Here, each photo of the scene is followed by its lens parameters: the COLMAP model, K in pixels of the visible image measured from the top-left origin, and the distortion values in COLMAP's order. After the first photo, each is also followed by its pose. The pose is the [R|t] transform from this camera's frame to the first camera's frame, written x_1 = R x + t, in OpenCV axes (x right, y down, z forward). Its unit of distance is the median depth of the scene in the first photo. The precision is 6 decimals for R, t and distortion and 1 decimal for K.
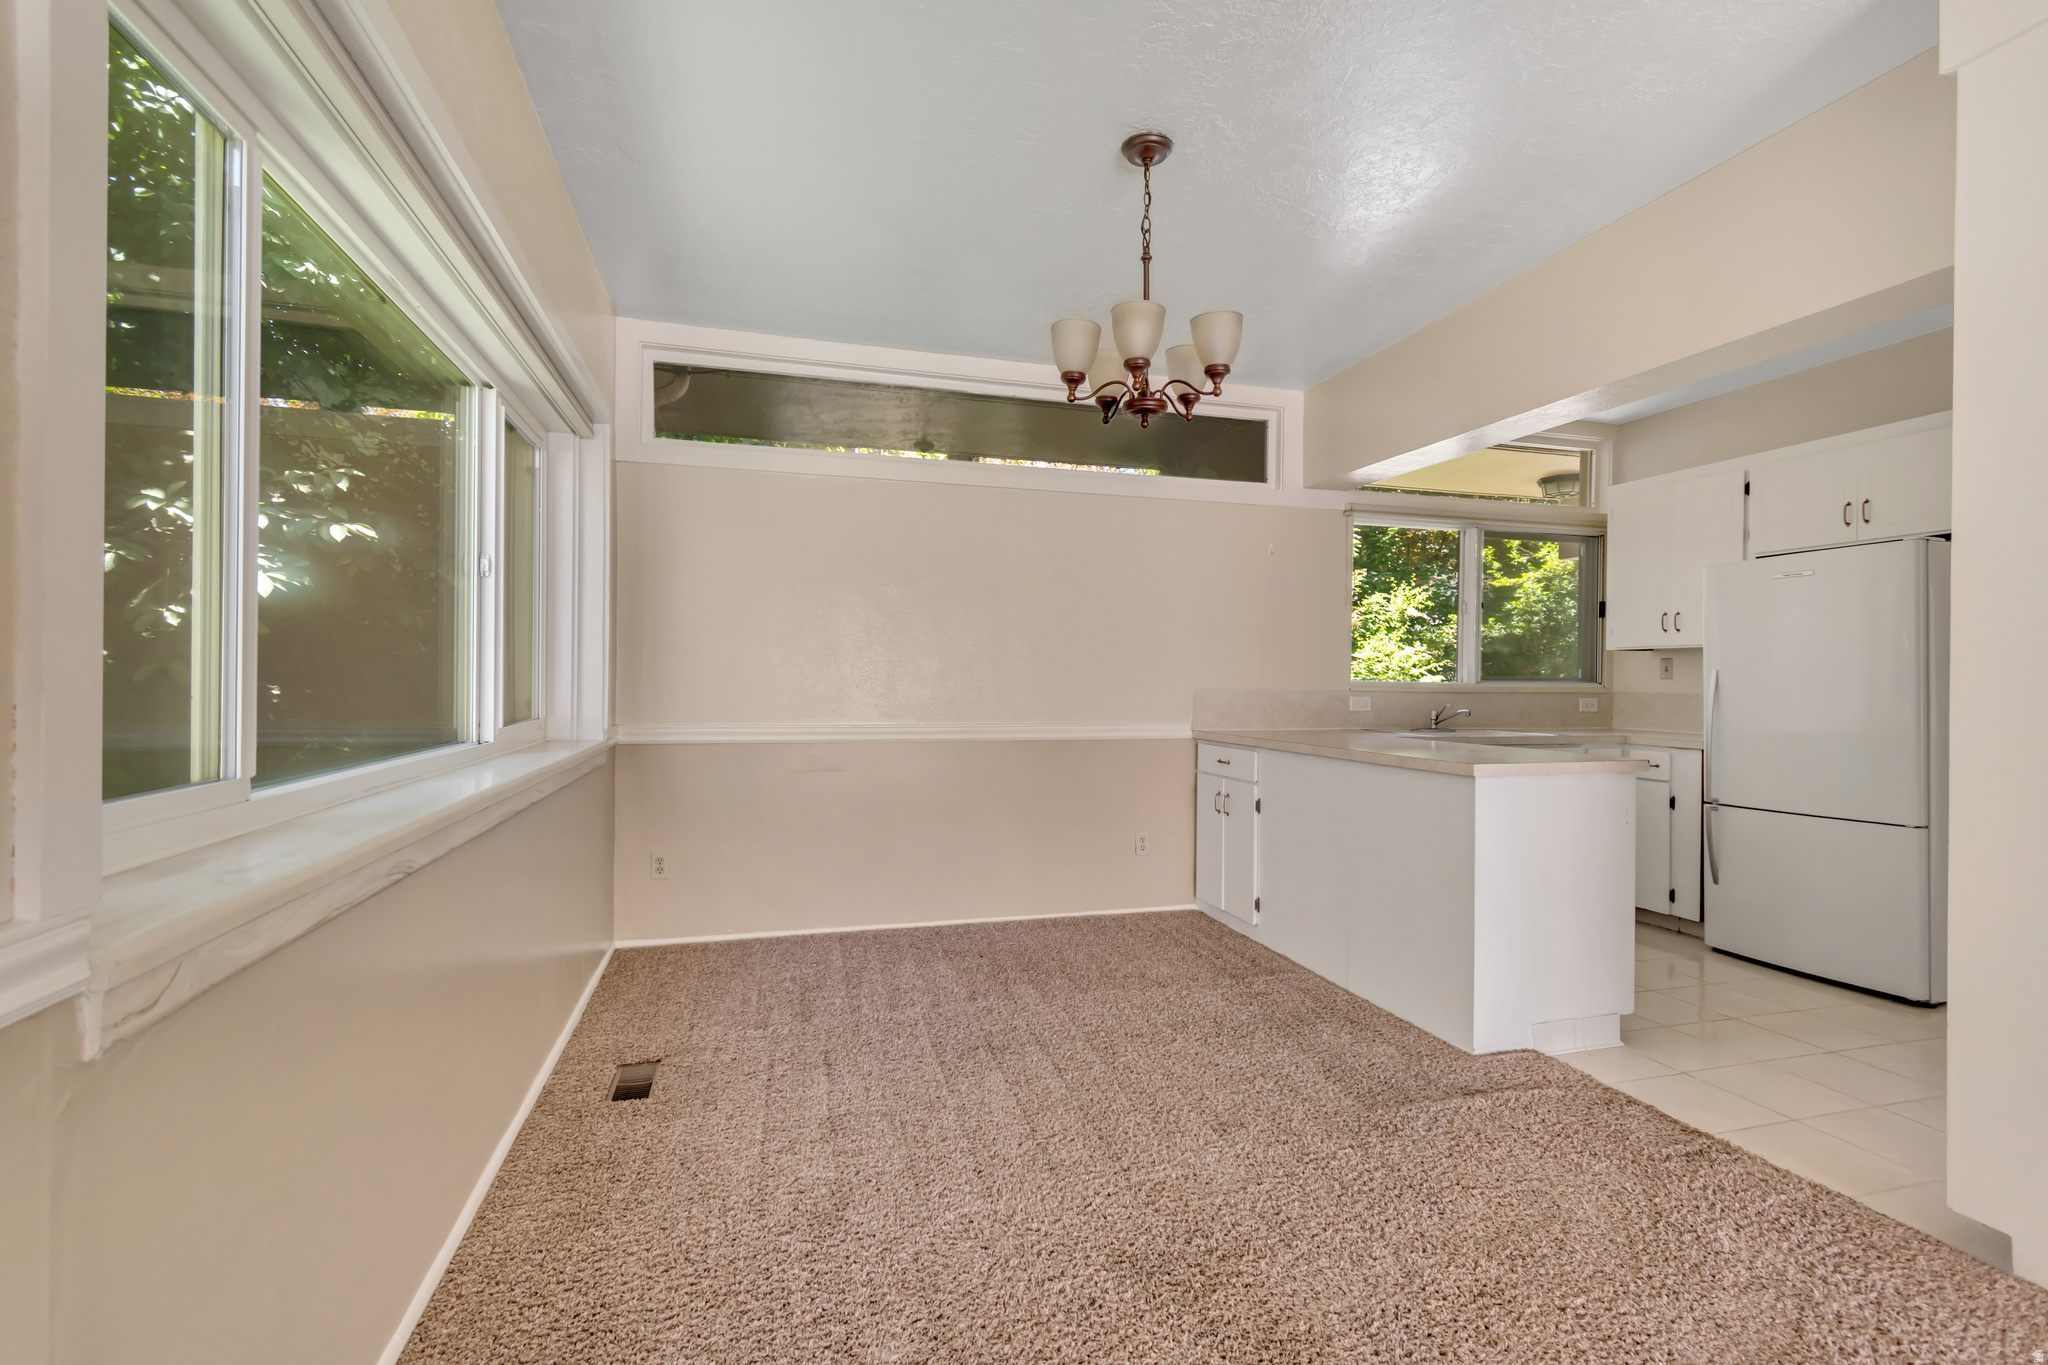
lens RADIAL K [[915.0, 0, 1026.4], [0, 915.0, 683.9], [0, 0, 1]] dist [0.001303, -0.000274]
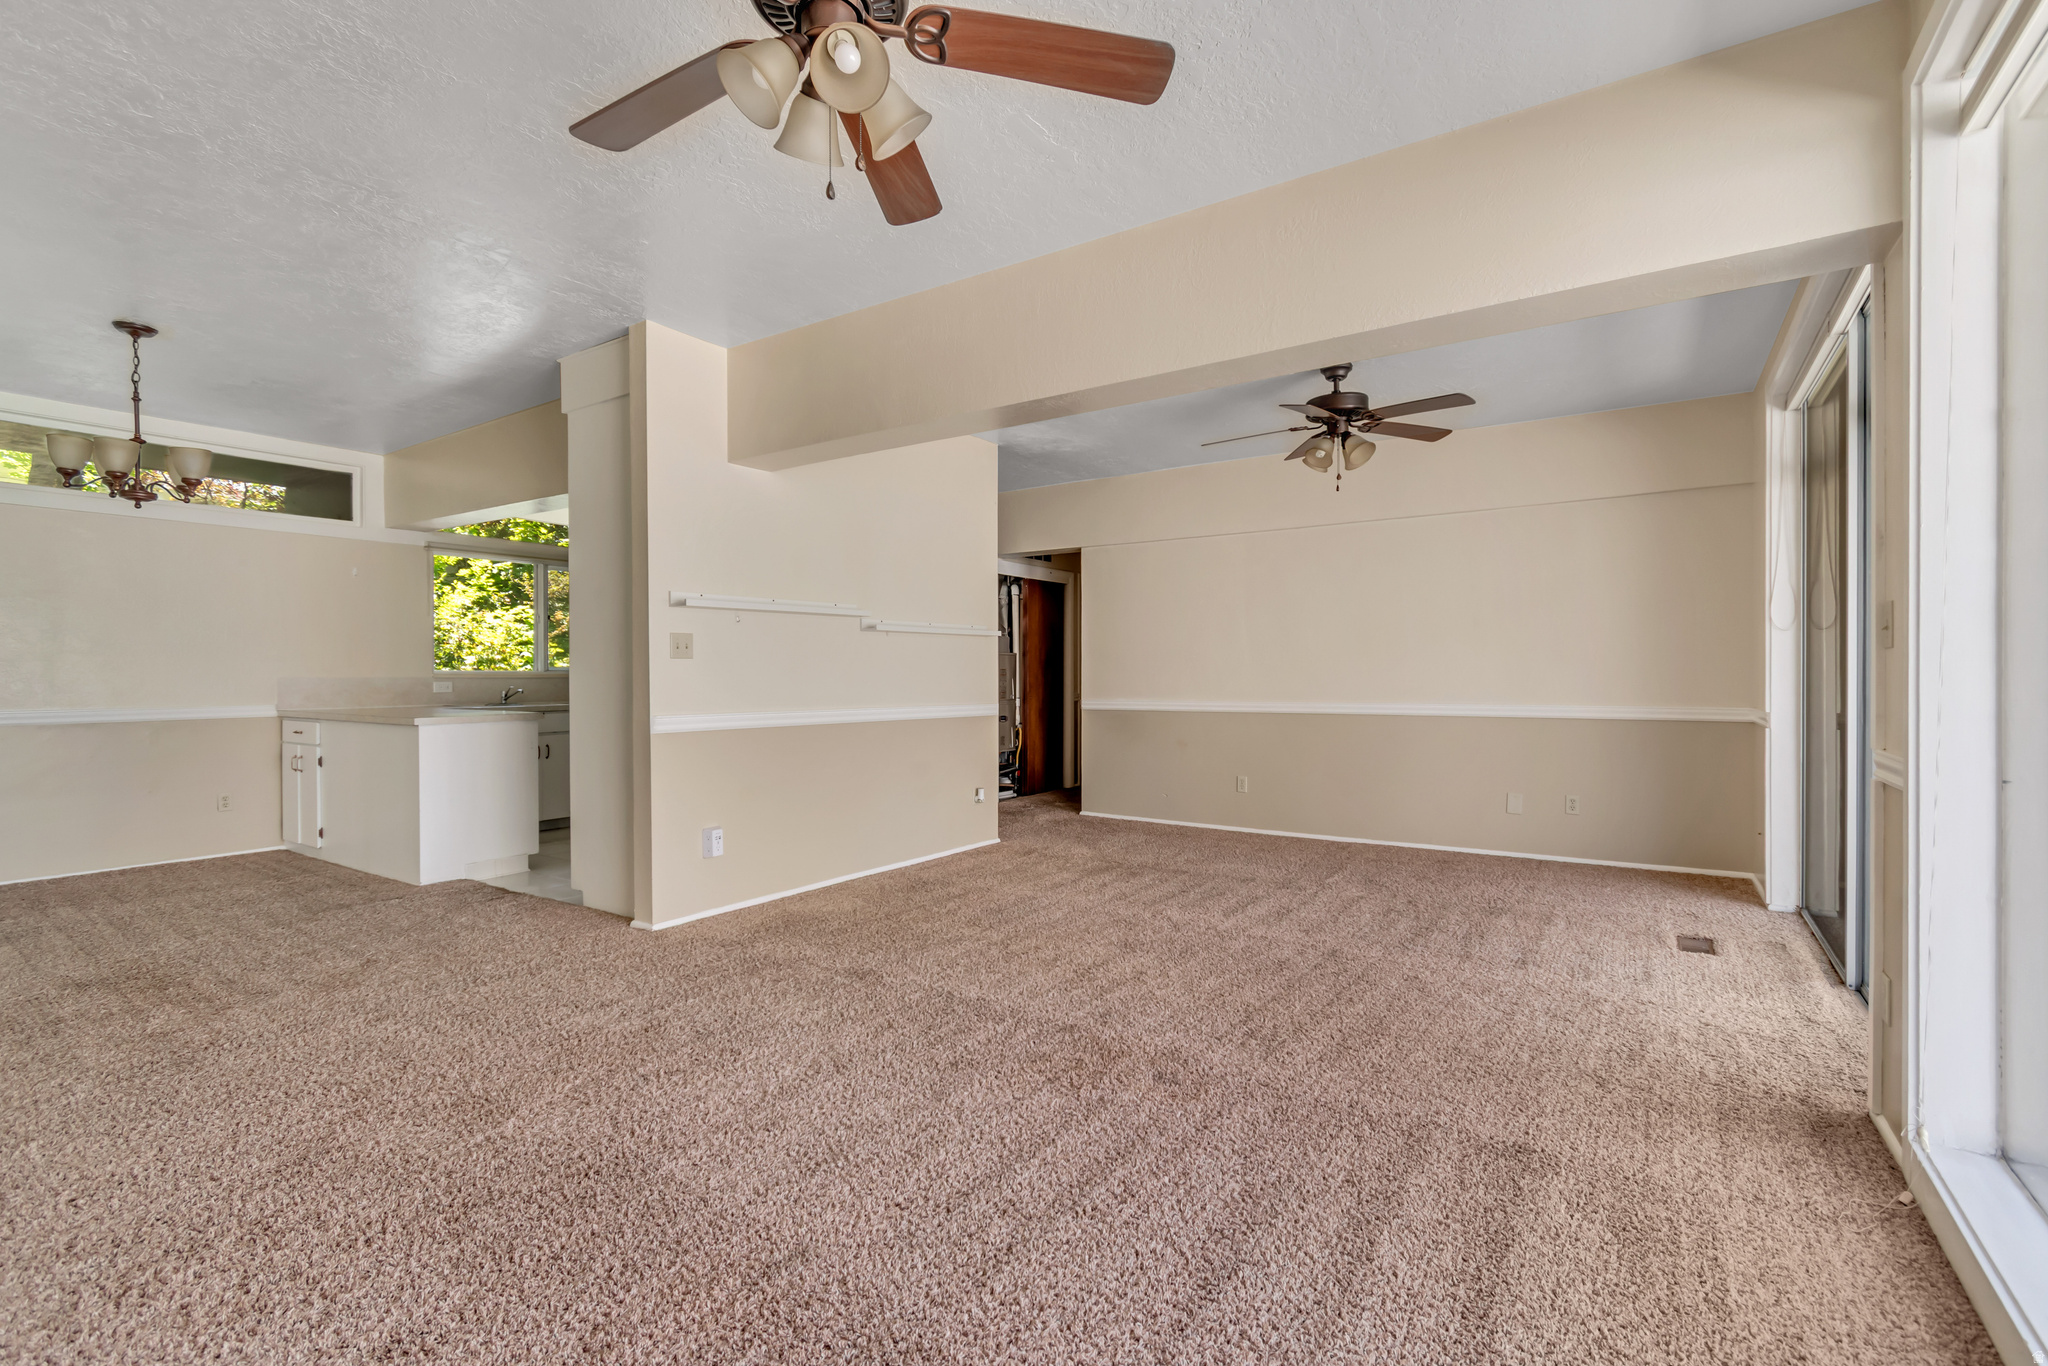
lens RADIAL K [[915.0, 0, 1028.0], [0, 915.0, 676.9], [0, 0, 1]] dist [0.001303, -0.000274]
pose [[0.762912, -0.013017, 0.646372, 0.152826], [0.011598, 0.999912, 0.006447, 0.007656], [-0.646399, 0.002578, 0.762995, -0.647756]]
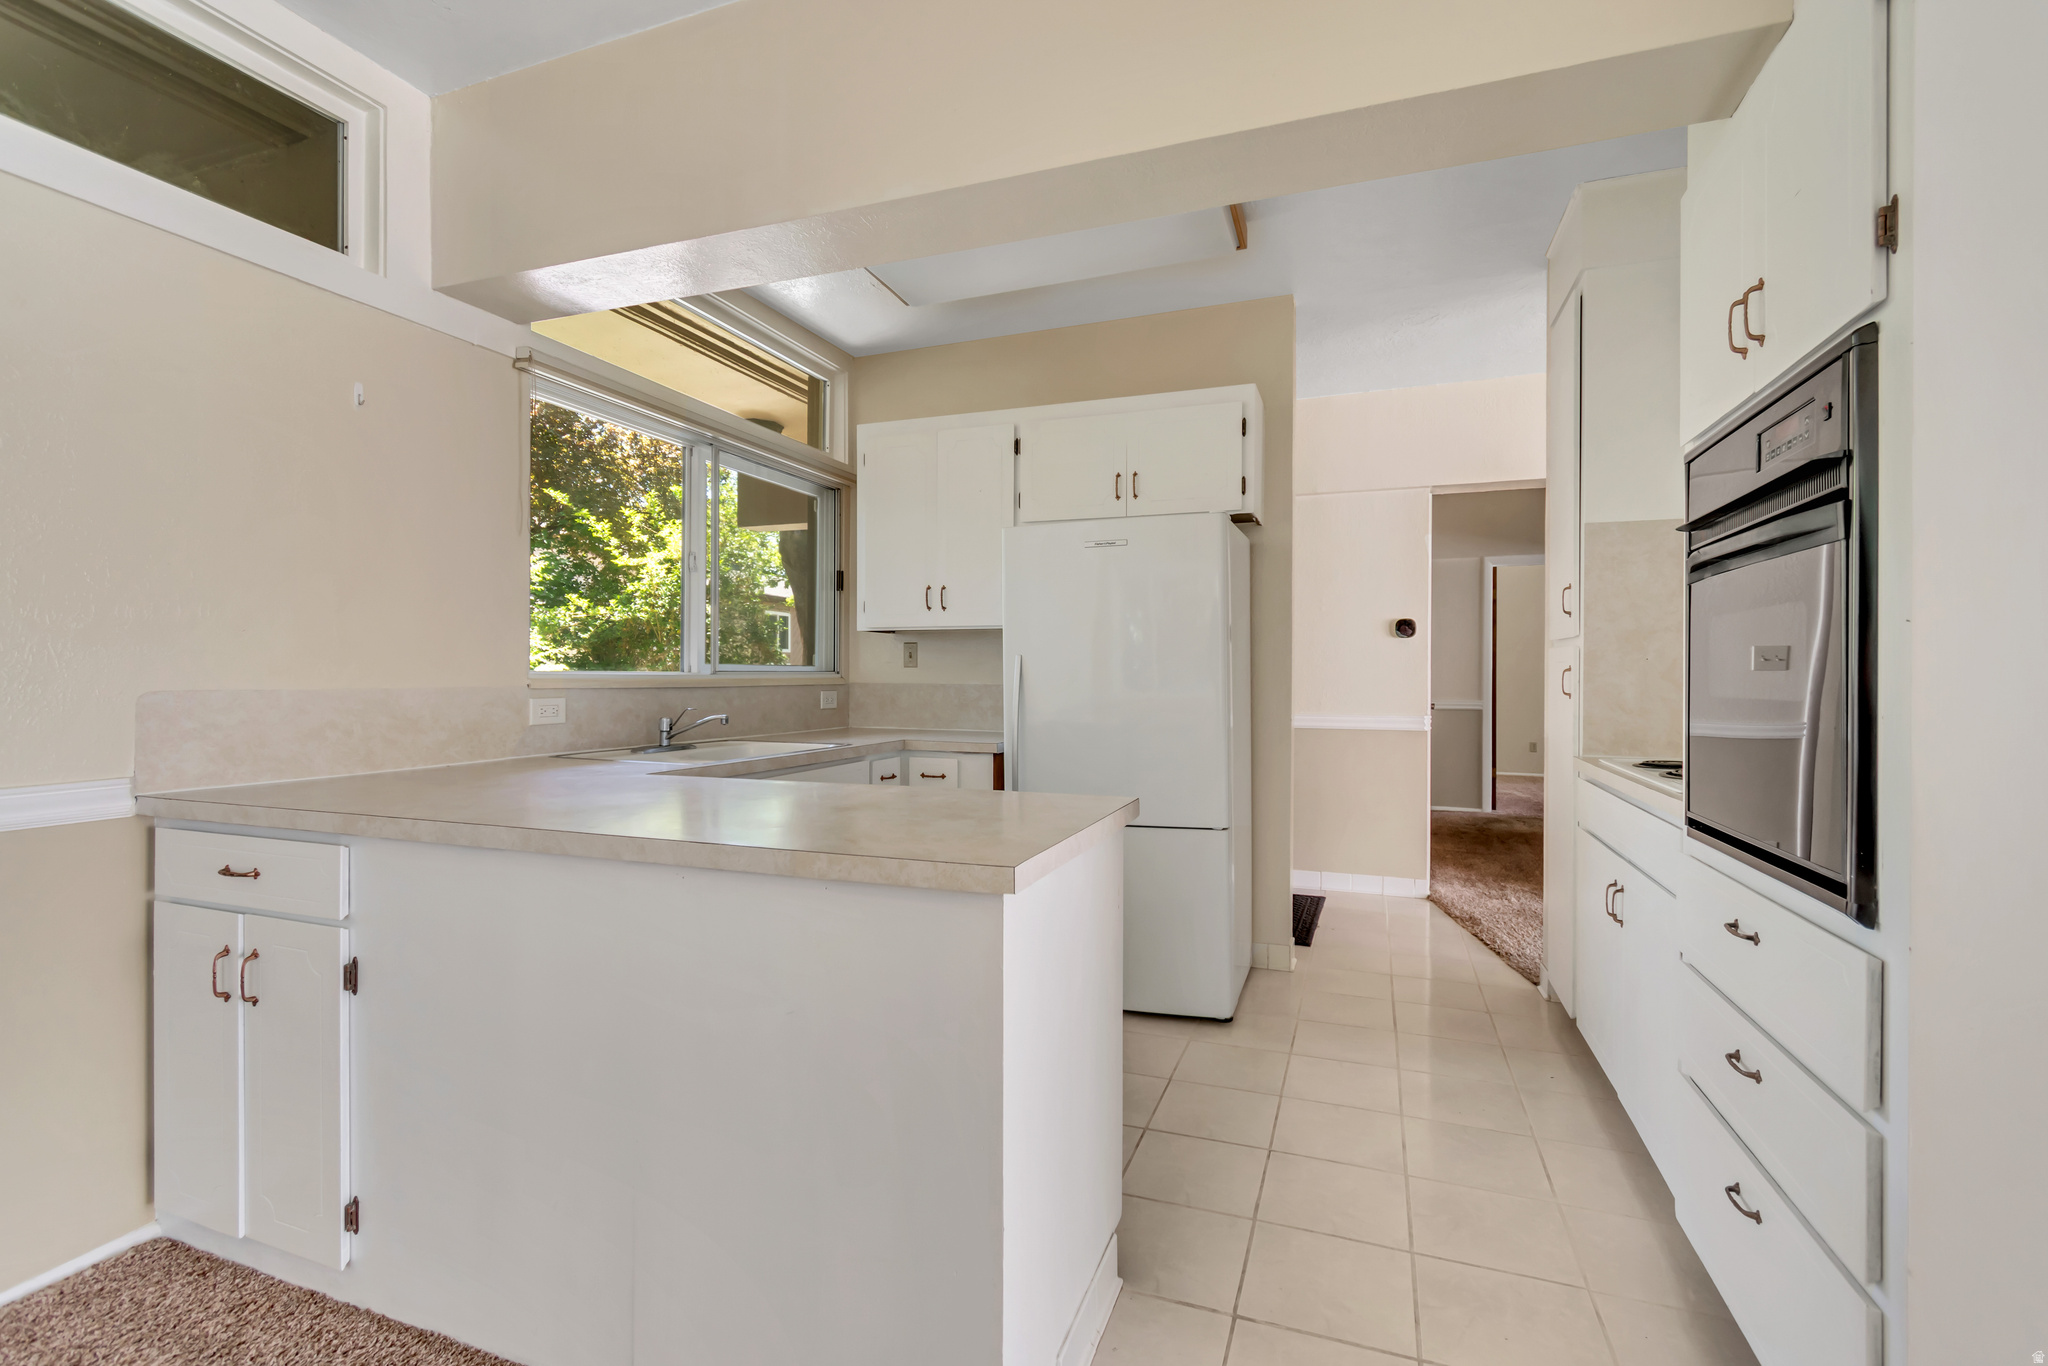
lens RADIAL K [[915.0, 0, 1031.0], [0, 915.0, 680.0], [0, 0, 1]] dist [0.001303, -0.000274]
pose [[0.592447, -0.011709, 0.805525, 0.090402], [0.005169, 0.999929, 0.010733, -0.002367], [-0.805593, -0.002195, 0.592465, 0.442147]]
